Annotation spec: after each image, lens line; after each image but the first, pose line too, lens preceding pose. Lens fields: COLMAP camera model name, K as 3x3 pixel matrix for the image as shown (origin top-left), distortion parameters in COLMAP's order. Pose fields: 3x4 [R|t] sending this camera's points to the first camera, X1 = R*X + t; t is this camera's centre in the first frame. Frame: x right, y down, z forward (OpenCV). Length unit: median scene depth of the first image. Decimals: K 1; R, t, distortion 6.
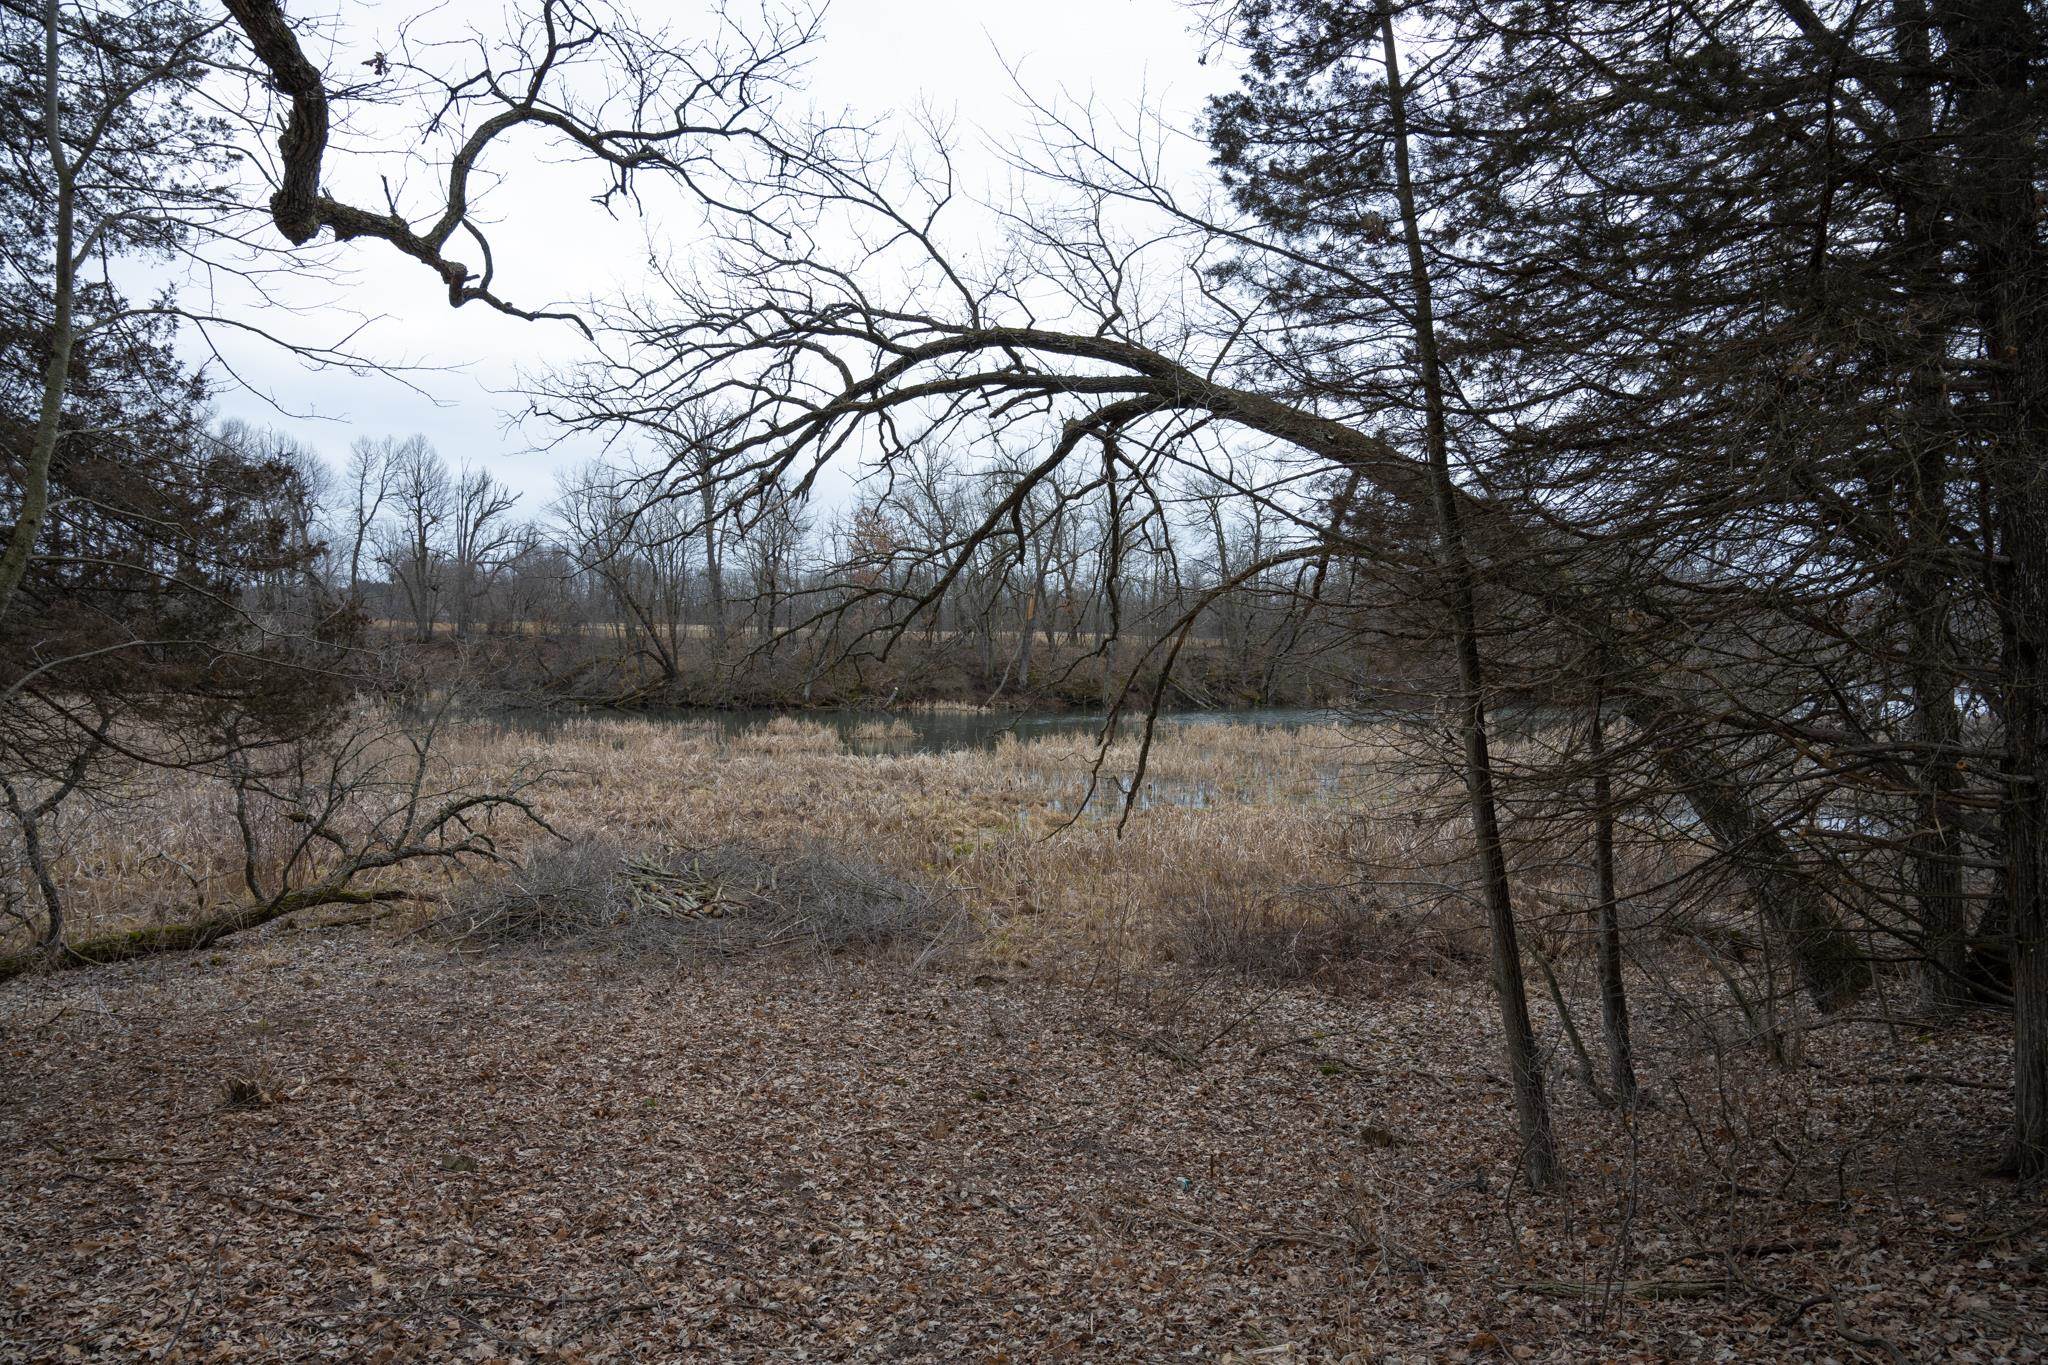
lens RADIAL K [[1367.5, 0, 1023.2], [0, 1367.5, 685.2], [0, 0, 1]] dist [-0.006932, 0.000635]
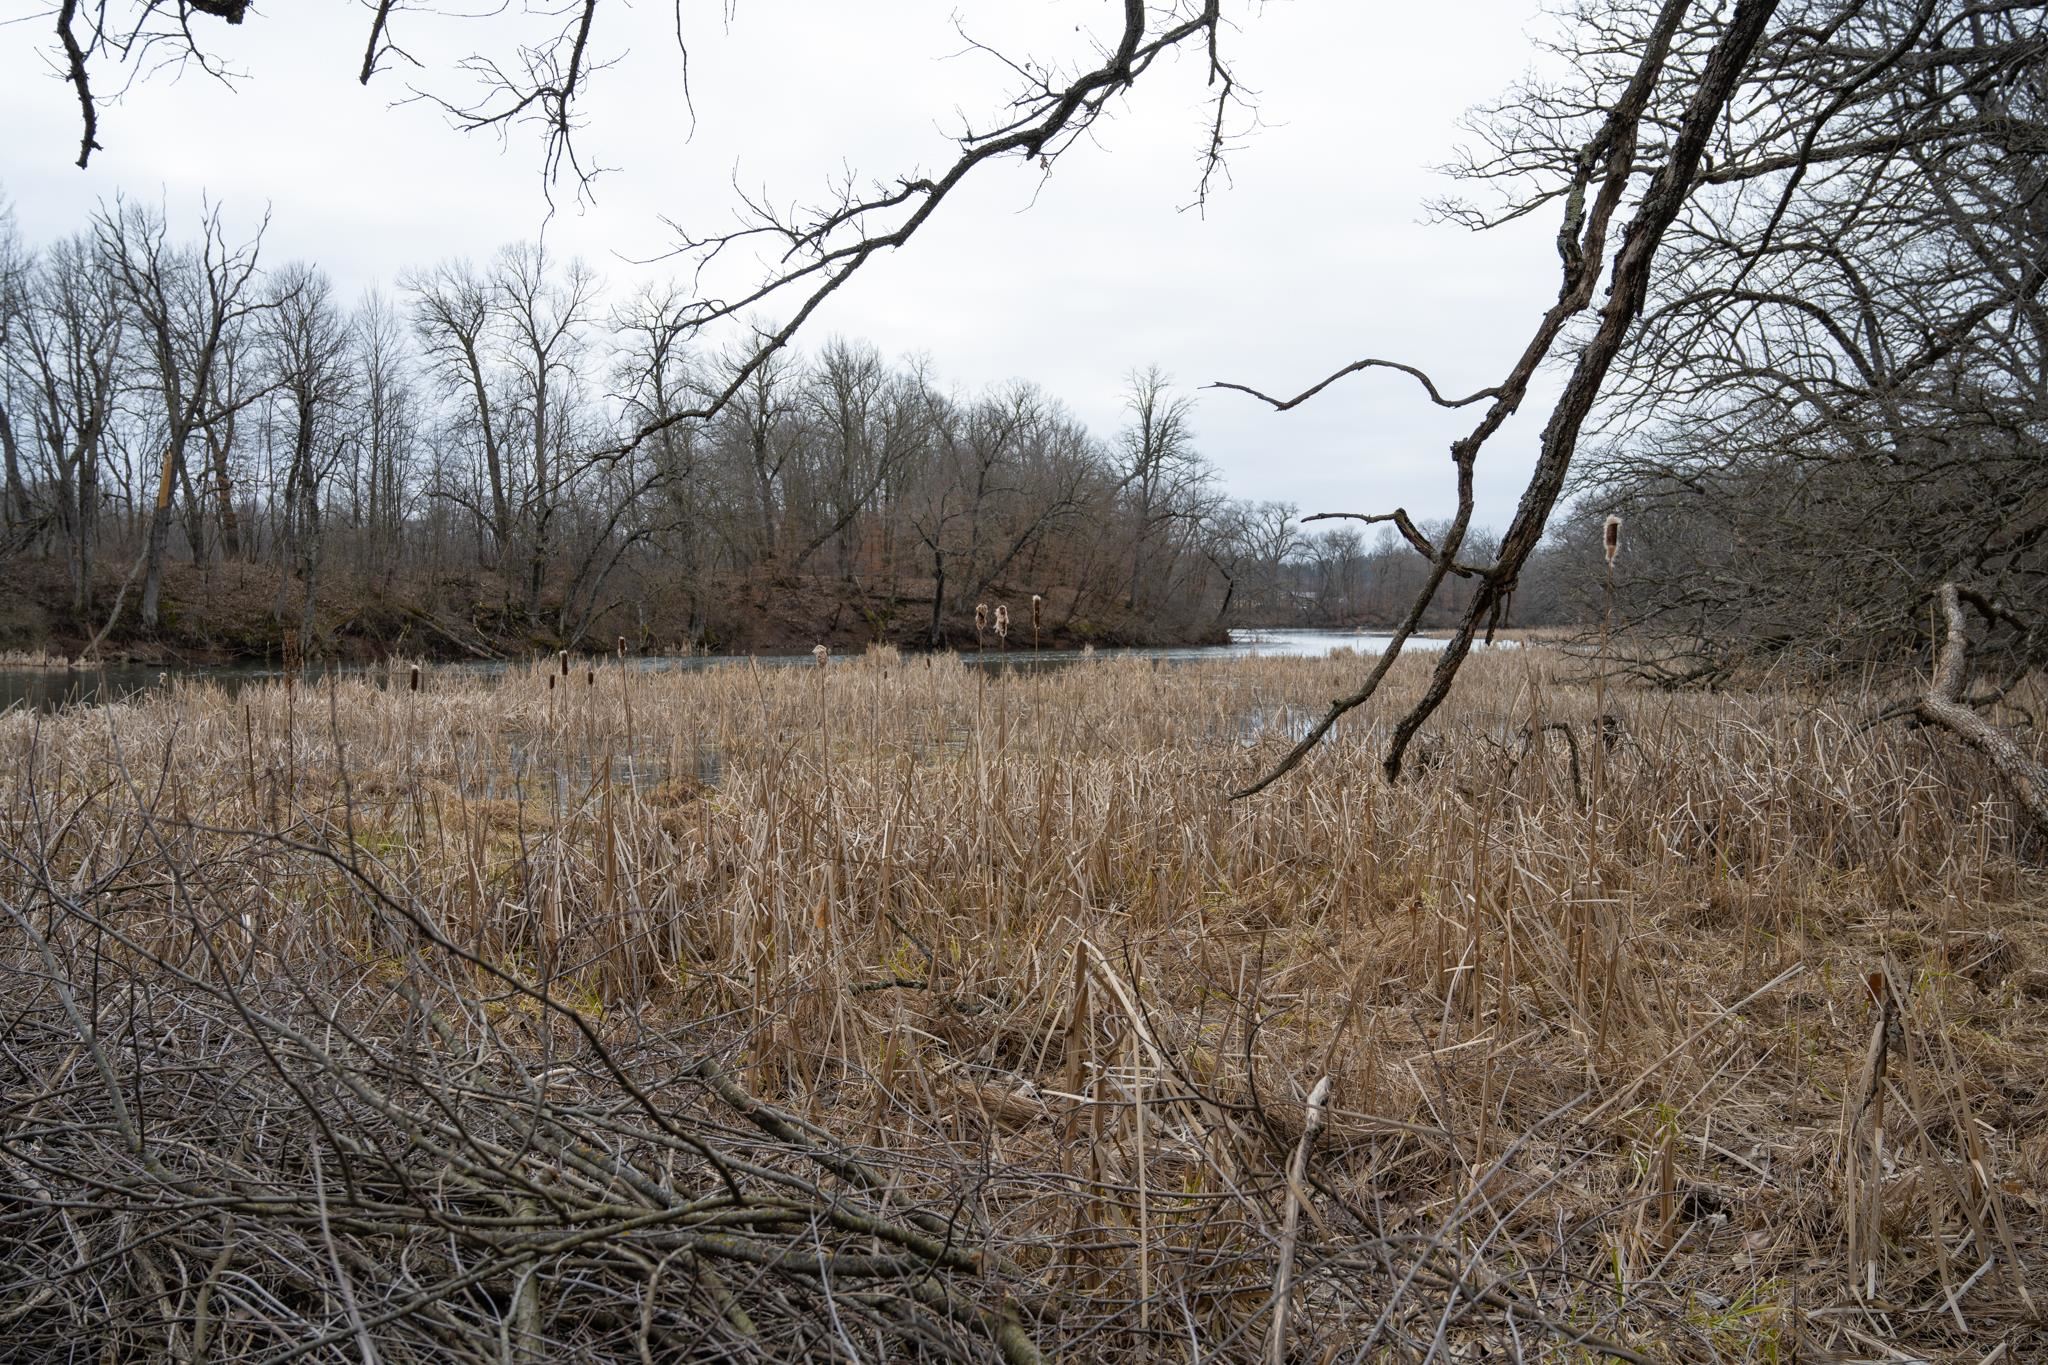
lens RADIAL K [[1873.9, 0, 1022.3], [0, 1873.9, 675.9], [0, 0, 1]] dist [0.002755, 0.000000]
pose [[0.893291, -0.021946, 0.448944, -0.146039], [0.017911, 0.999752, 0.013233, 0.096877], [-0.449123, -0.003779, 0.893462, 0.795311]]
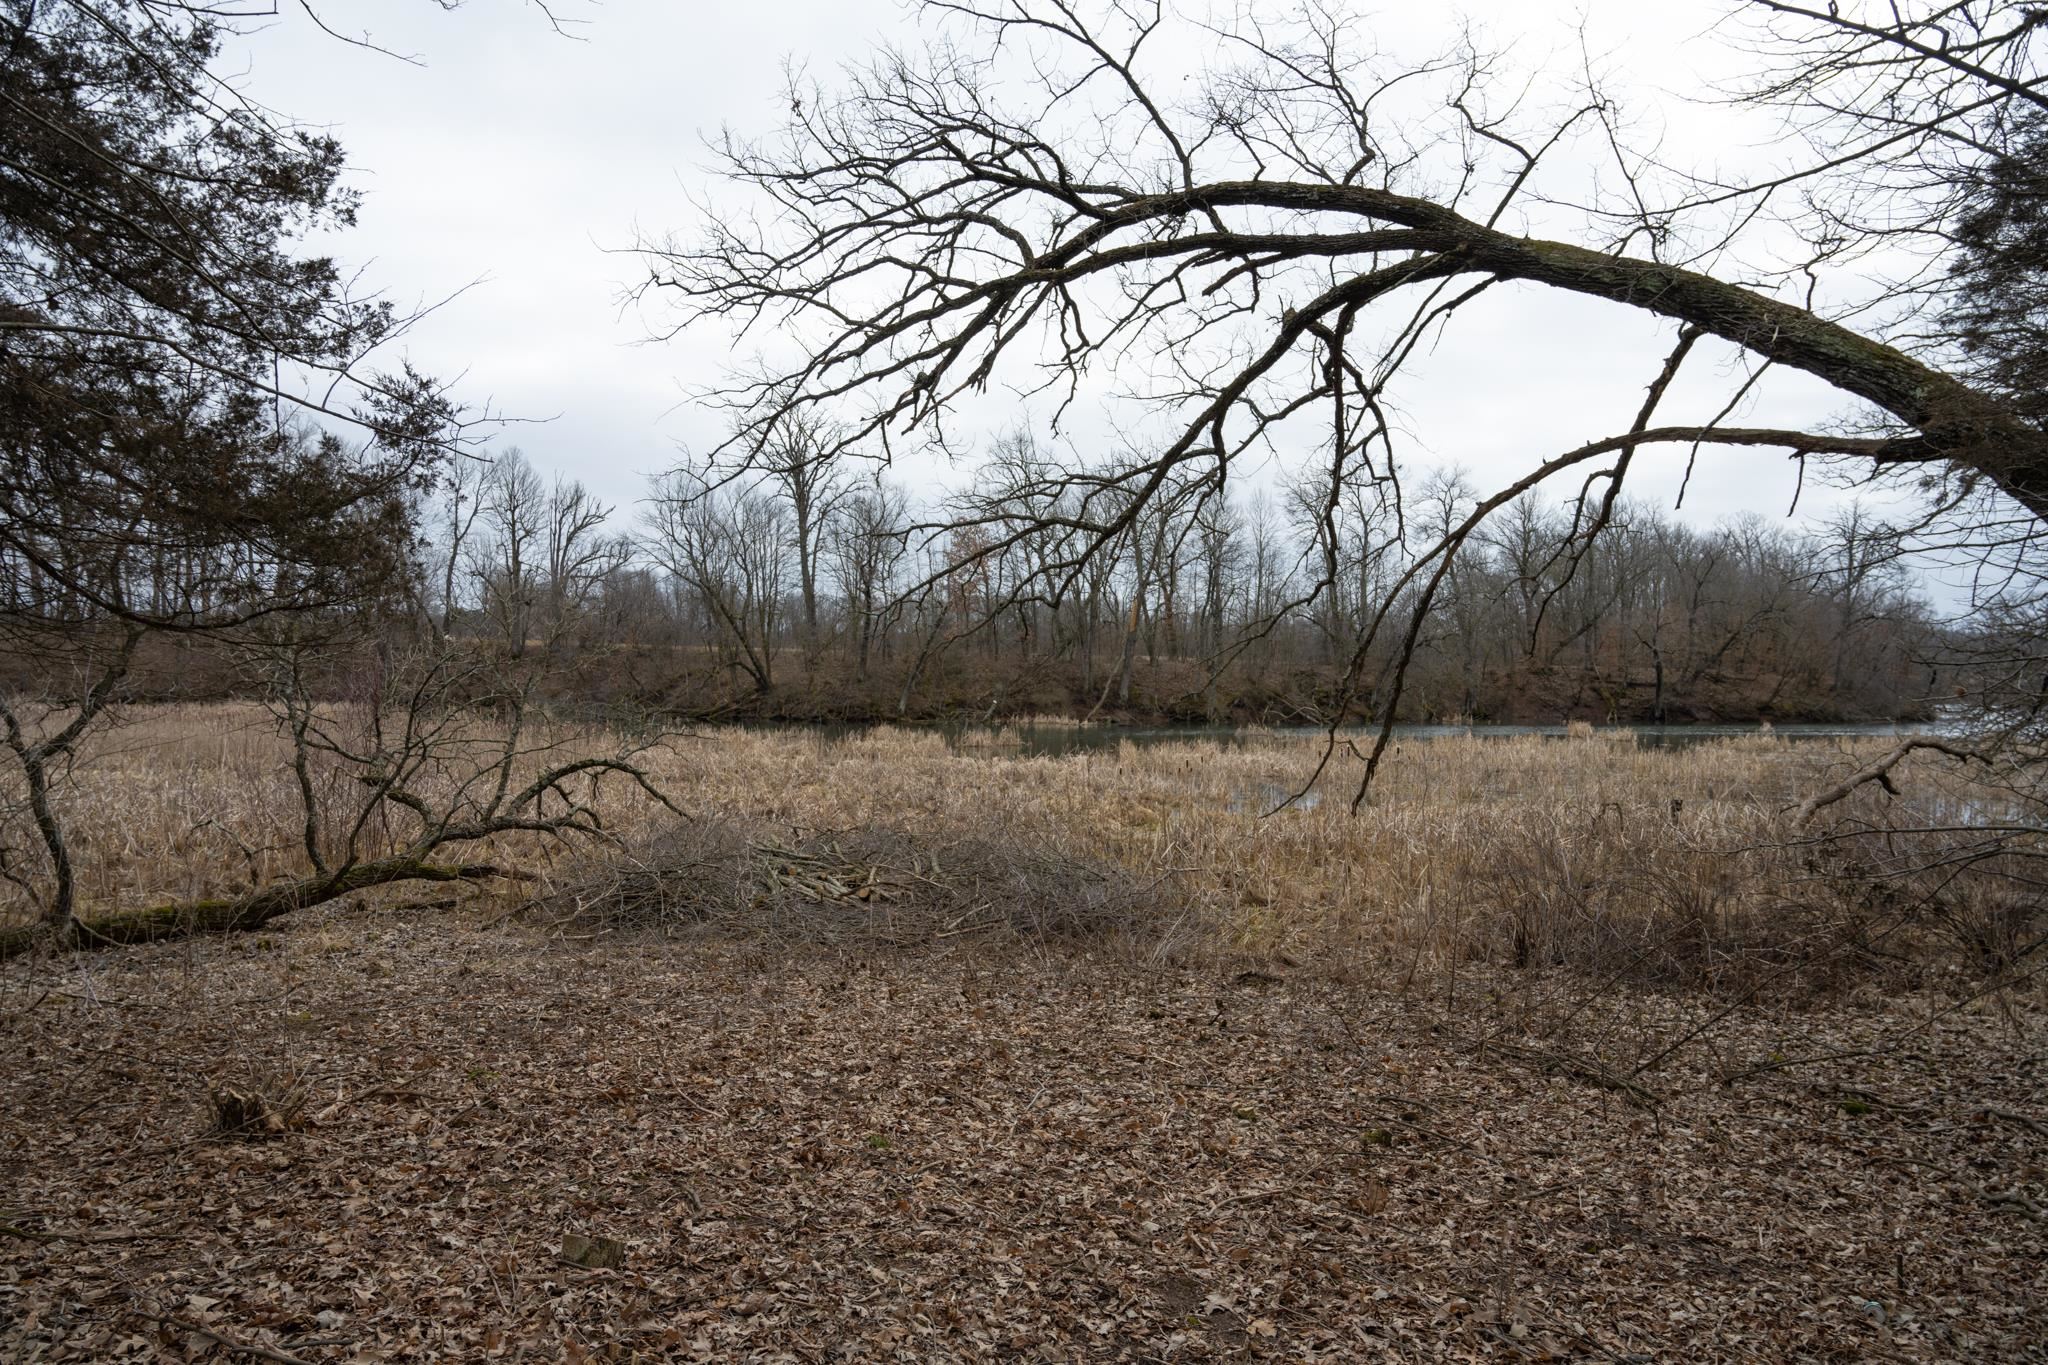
lens RADIAL K [[1367.5, 0, 1022.3], [0, 1367.5, 687.6], [0, 0, 1]] dist [-0.006932, 0.000635]
pose [[0.998308, 0.000736, -0.058146, -0.086272], [-0.001861, 0.999812, -0.019304, 0.055409], [0.058121, 0.019379, 0.998121, 0.188997]]
